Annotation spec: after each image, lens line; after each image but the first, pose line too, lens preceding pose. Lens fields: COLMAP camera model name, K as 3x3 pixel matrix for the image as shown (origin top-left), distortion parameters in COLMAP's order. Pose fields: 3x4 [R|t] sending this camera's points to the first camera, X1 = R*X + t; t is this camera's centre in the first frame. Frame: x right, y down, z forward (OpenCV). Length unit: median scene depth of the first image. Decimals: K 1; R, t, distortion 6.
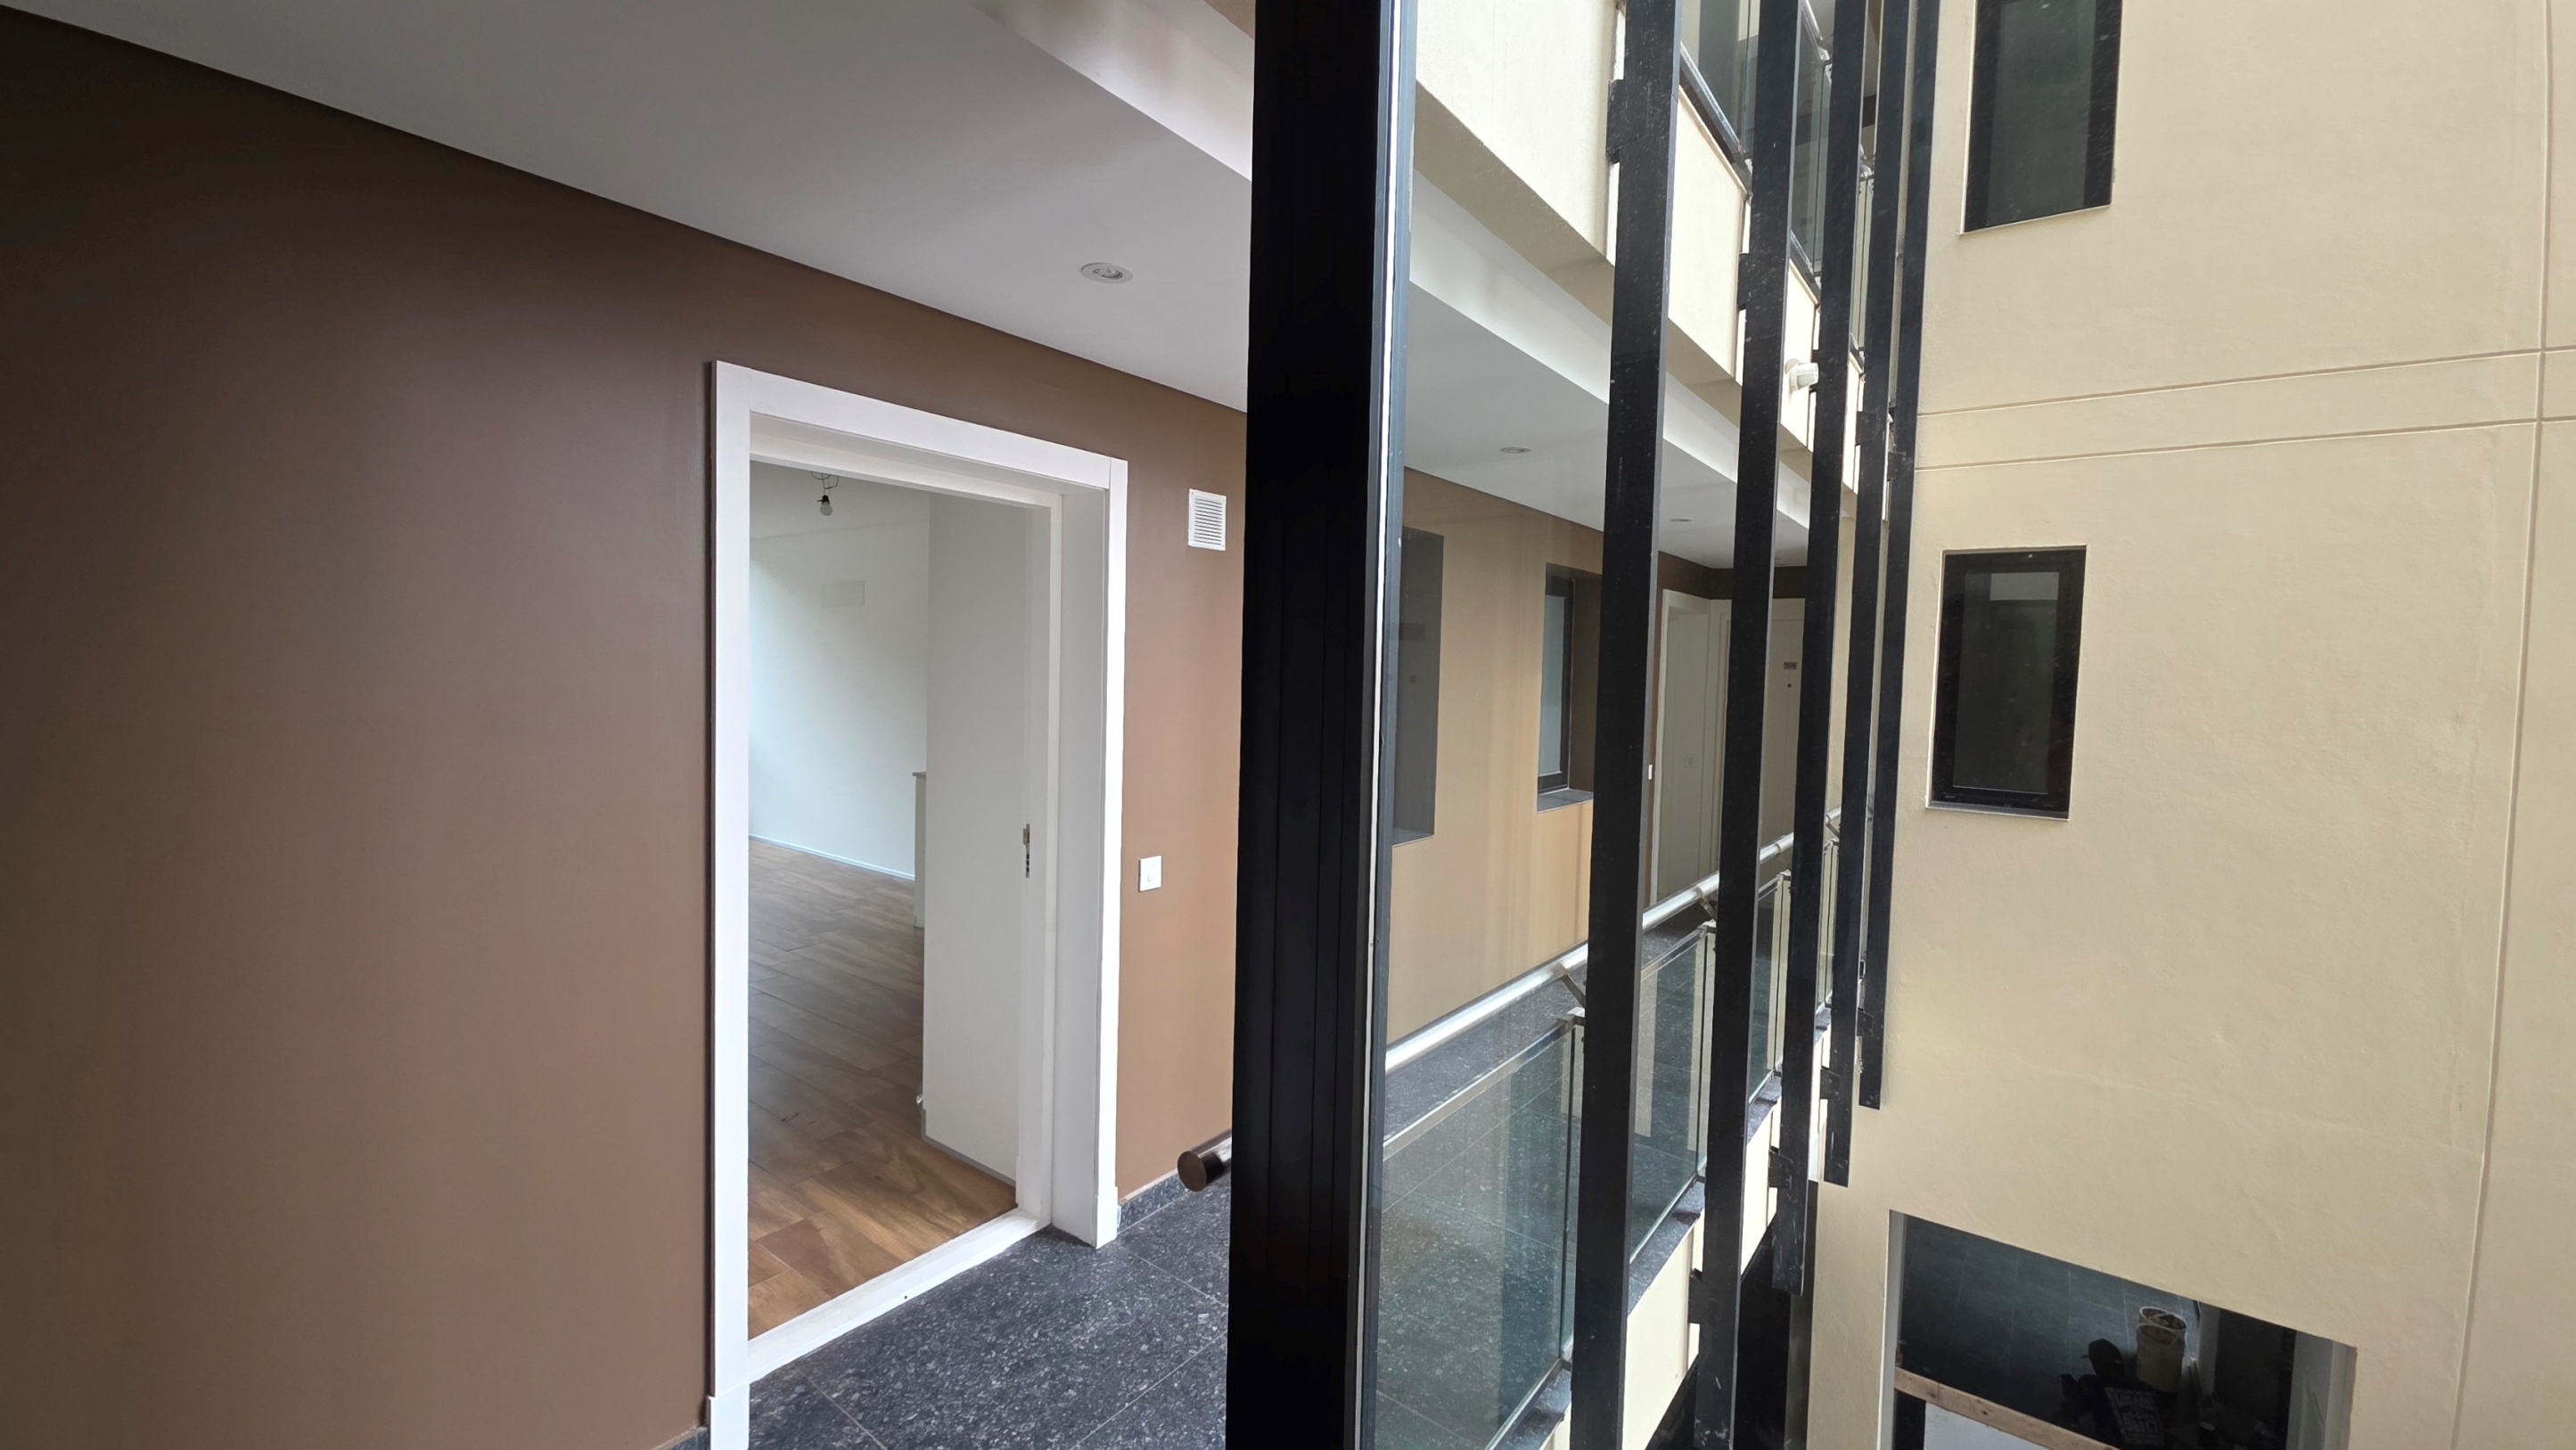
lens RADIAL K [[1018.5, 0, 1288.0], [0, 1018.5, 712.2], [0, 0, 1]] dist [0.006598, -0.000258]
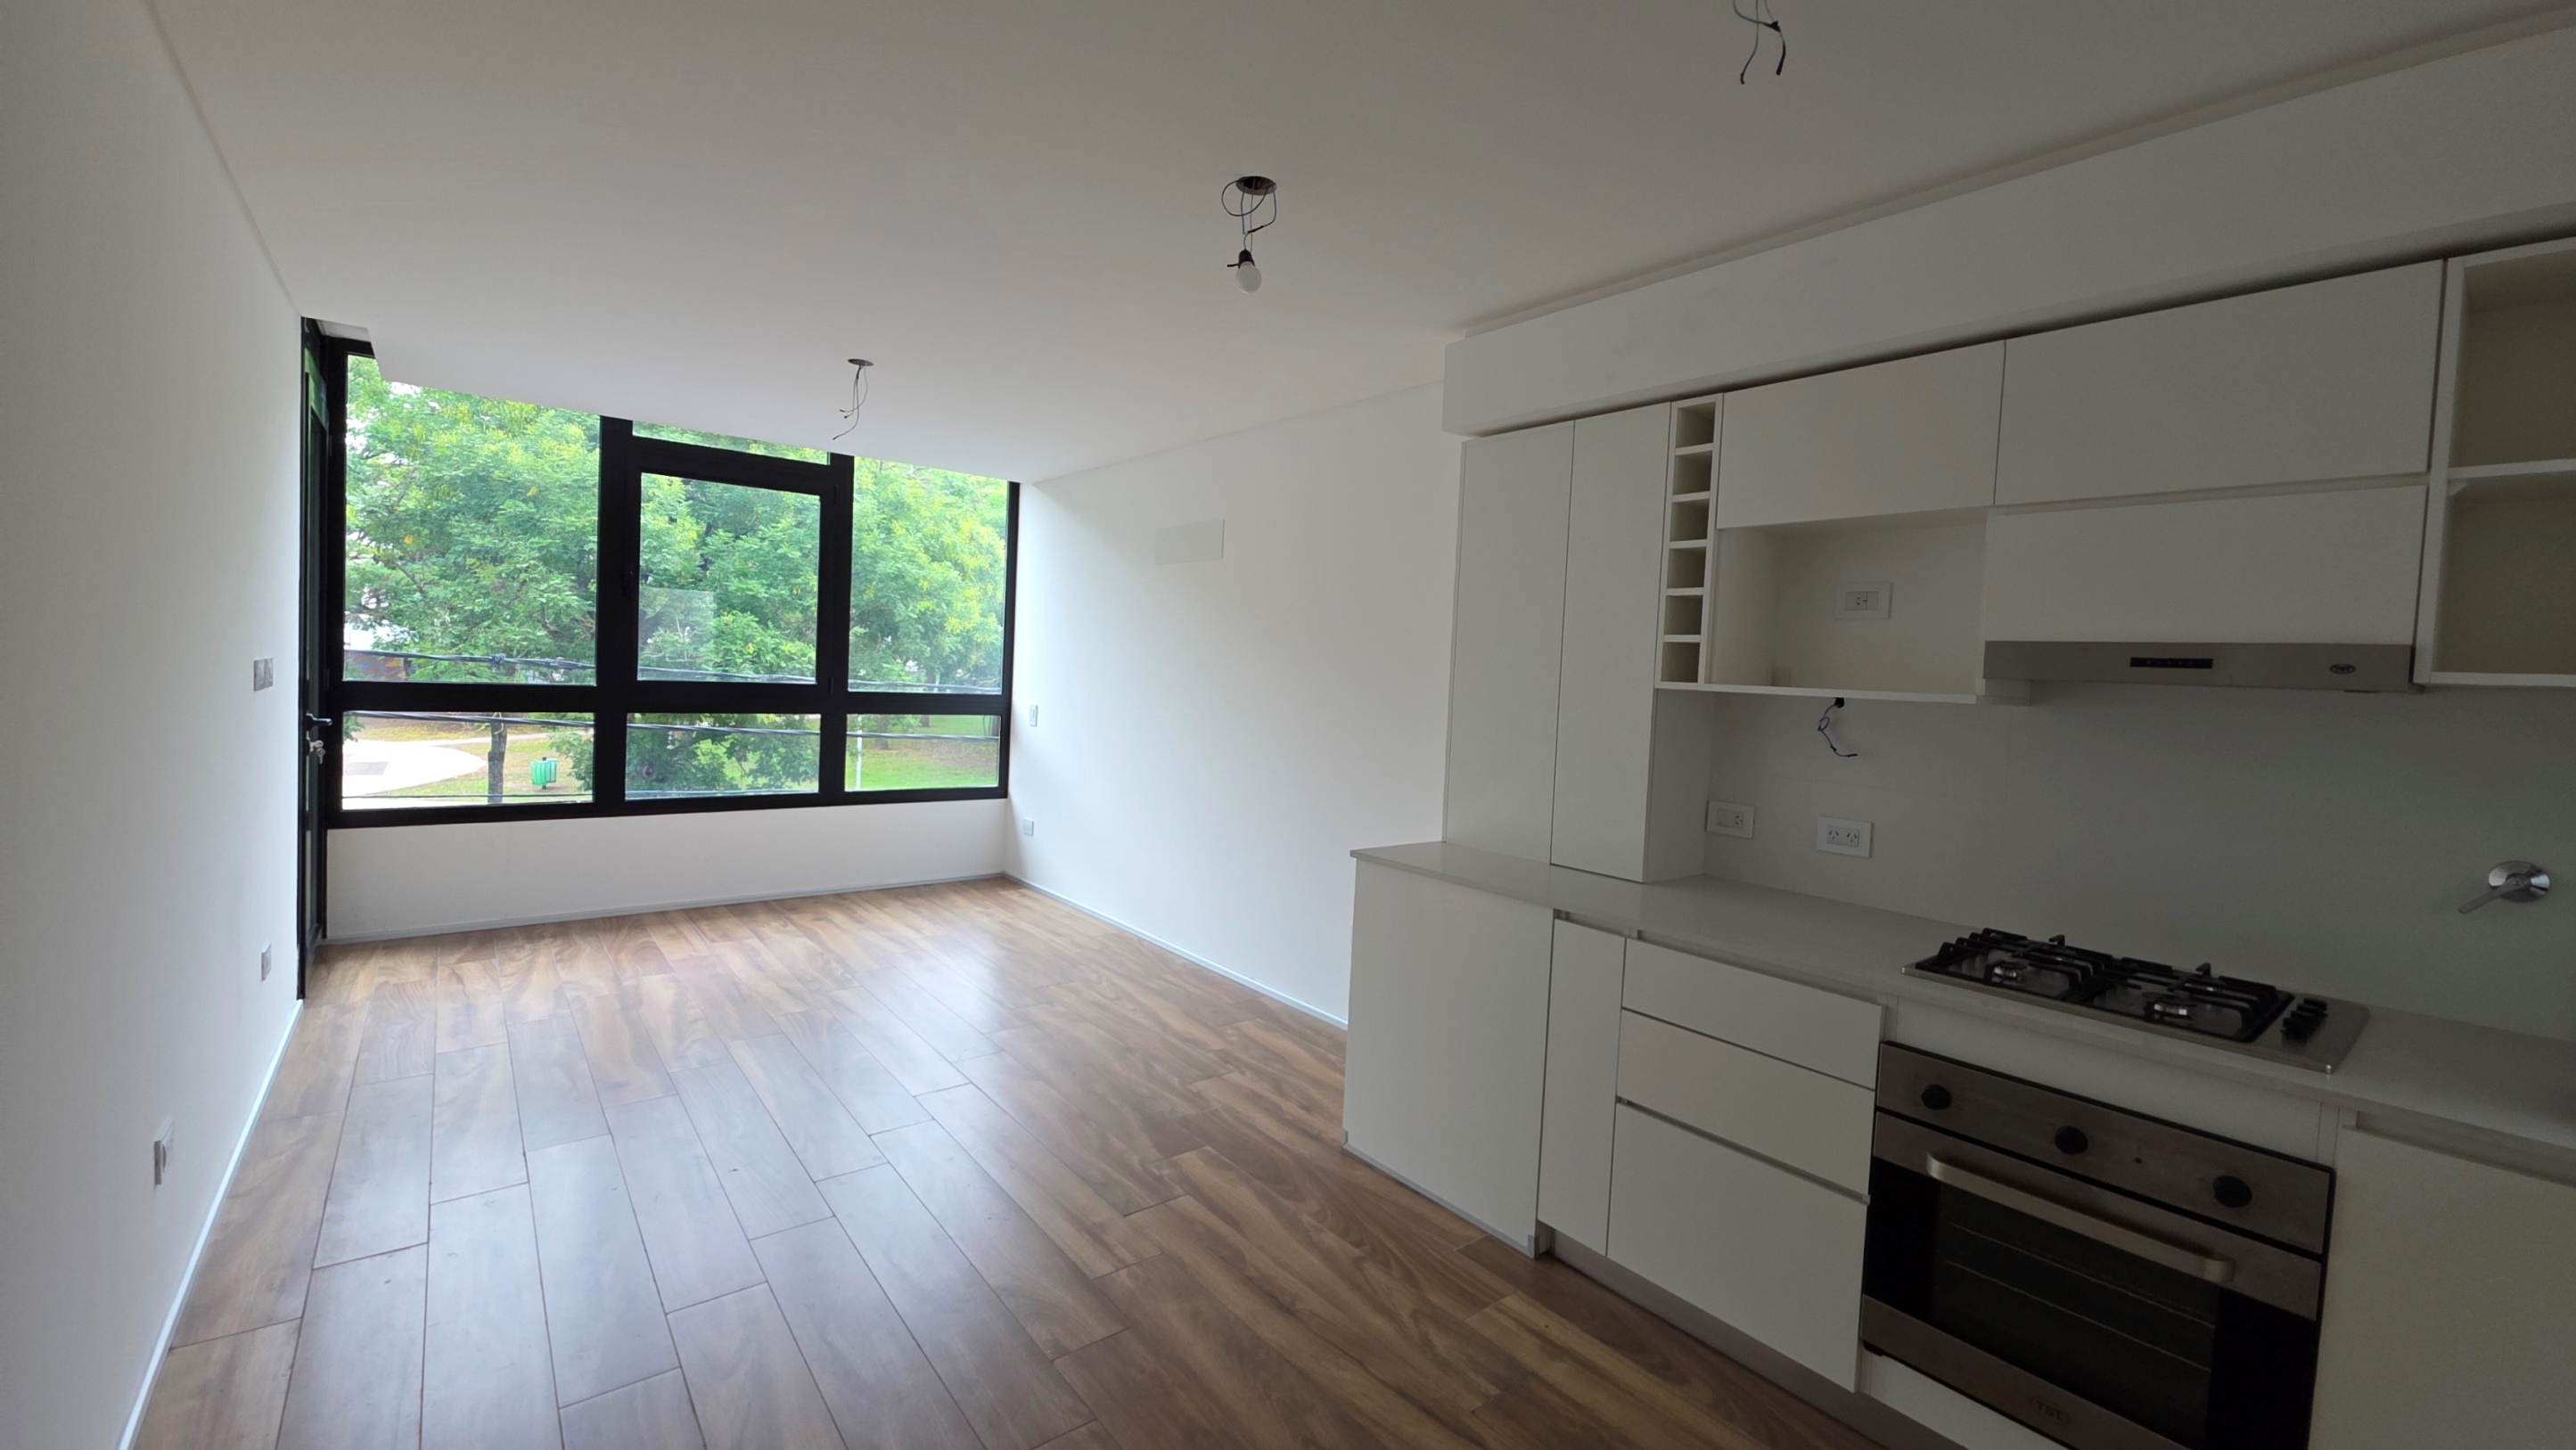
lens RADIAL K [[1022.9, 0, 1287.8], [0, 1022.9, 712.5], [0, 0, 1]] dist [0.014151, -0.008300]
pose [[0.970380, 0.027898, -0.239968, -0.532836], [-0.030761, 0.999493, -0.008193, -0.009378], [0.239618, 0.015332, 0.970746, 0.944371]]
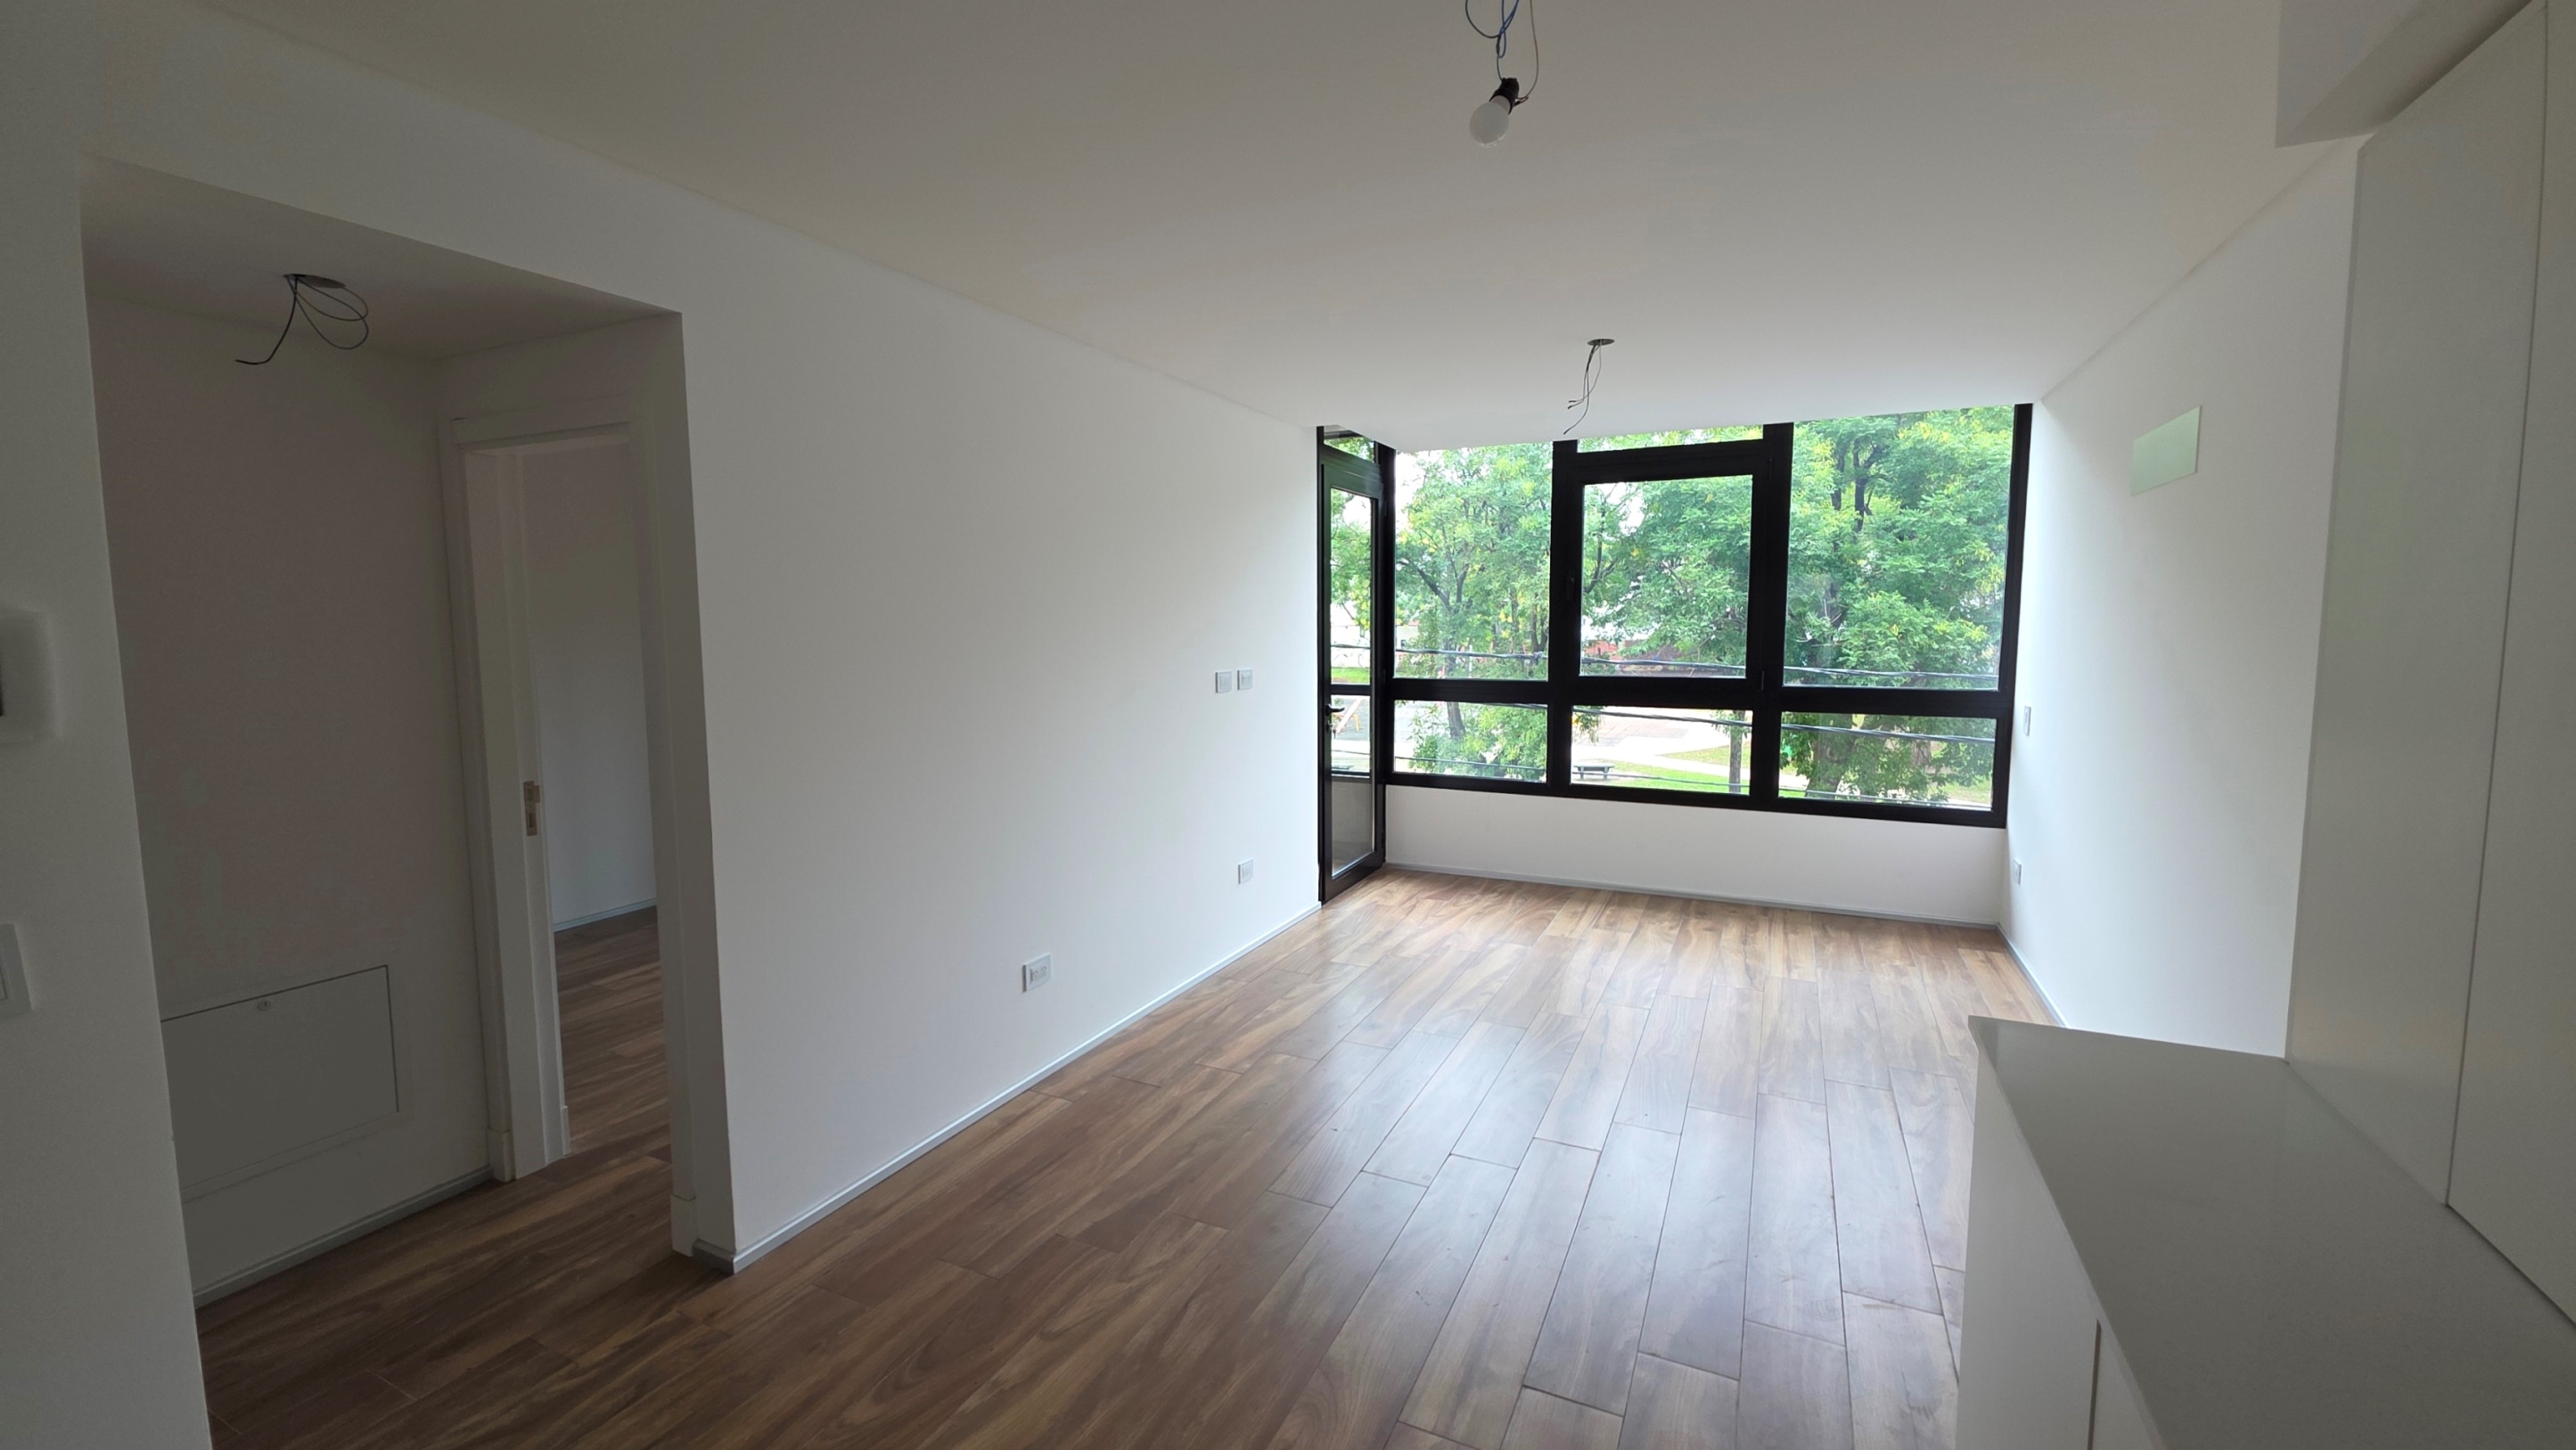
lens RADIAL K [[1022.9, 0, 1287.8], [0, 1022.9, 712.5], [0, 0, 1]] dist [0.014151, -0.008300]
pose [[0.194586, 0.061378, -0.978963, -0.258000], [-0.034355, 0.997854, 0.055733, -0.063587], [0.980284, 0.022788, 0.196277, 1.458718]]
